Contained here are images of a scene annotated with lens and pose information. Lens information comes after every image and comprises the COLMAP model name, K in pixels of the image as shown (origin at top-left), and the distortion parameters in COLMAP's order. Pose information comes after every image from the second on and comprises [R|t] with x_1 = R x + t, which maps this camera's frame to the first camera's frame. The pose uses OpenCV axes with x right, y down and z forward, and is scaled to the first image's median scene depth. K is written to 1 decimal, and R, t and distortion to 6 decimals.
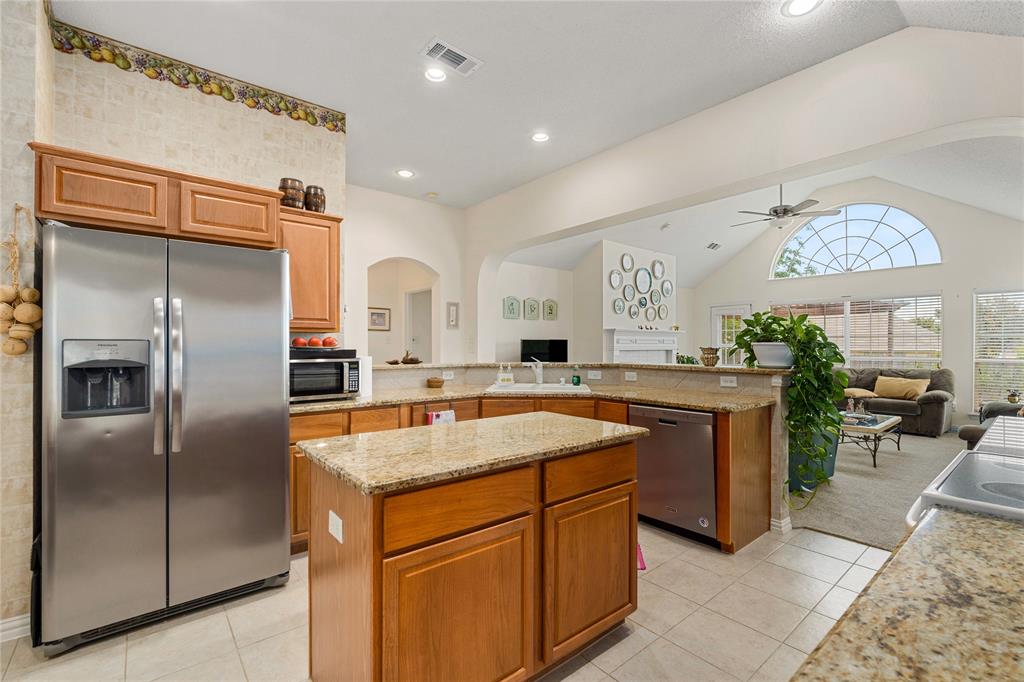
lens RADIAL K [[456.3, 0, 509.9], [0, 456.3, 340.4], [0, 0, 1]] dist [-0.001105, -0.000791]
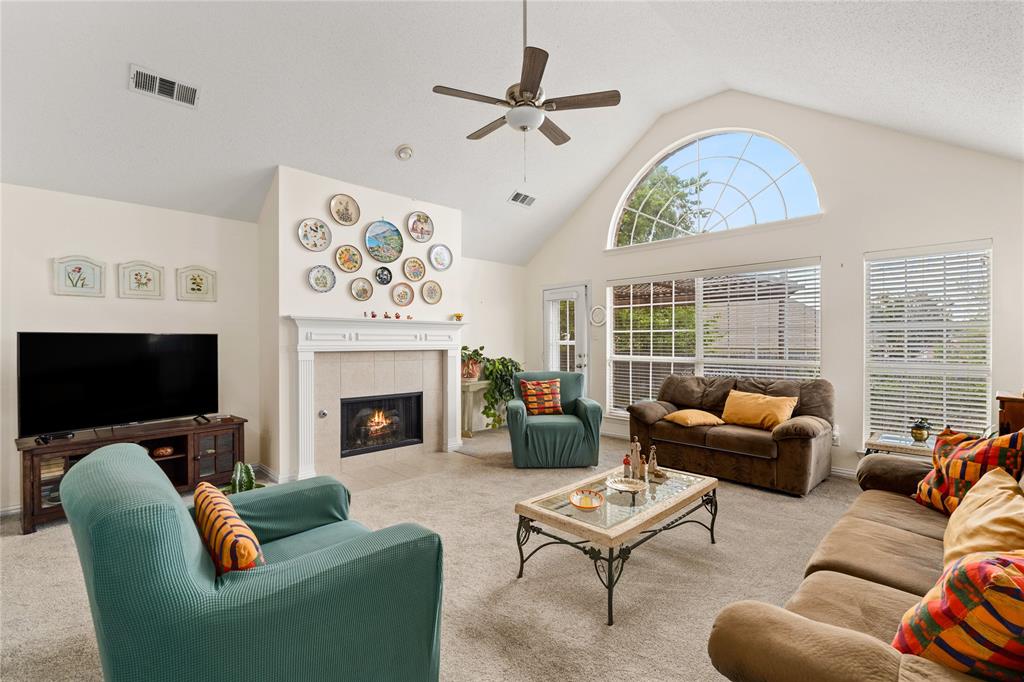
lens RADIAL K [[456.3, 0, 509.9], [0, 456.3, 340.4], [0, 0, 1]] dist [-0.001105, -0.000791]
pose [[0.996889, -0.002416, 0.078777, 0.462771], [0.002217, 0.999994, 0.002622, 0.005804], [-0.078783, -0.002439, 0.996889, 0.395907]]
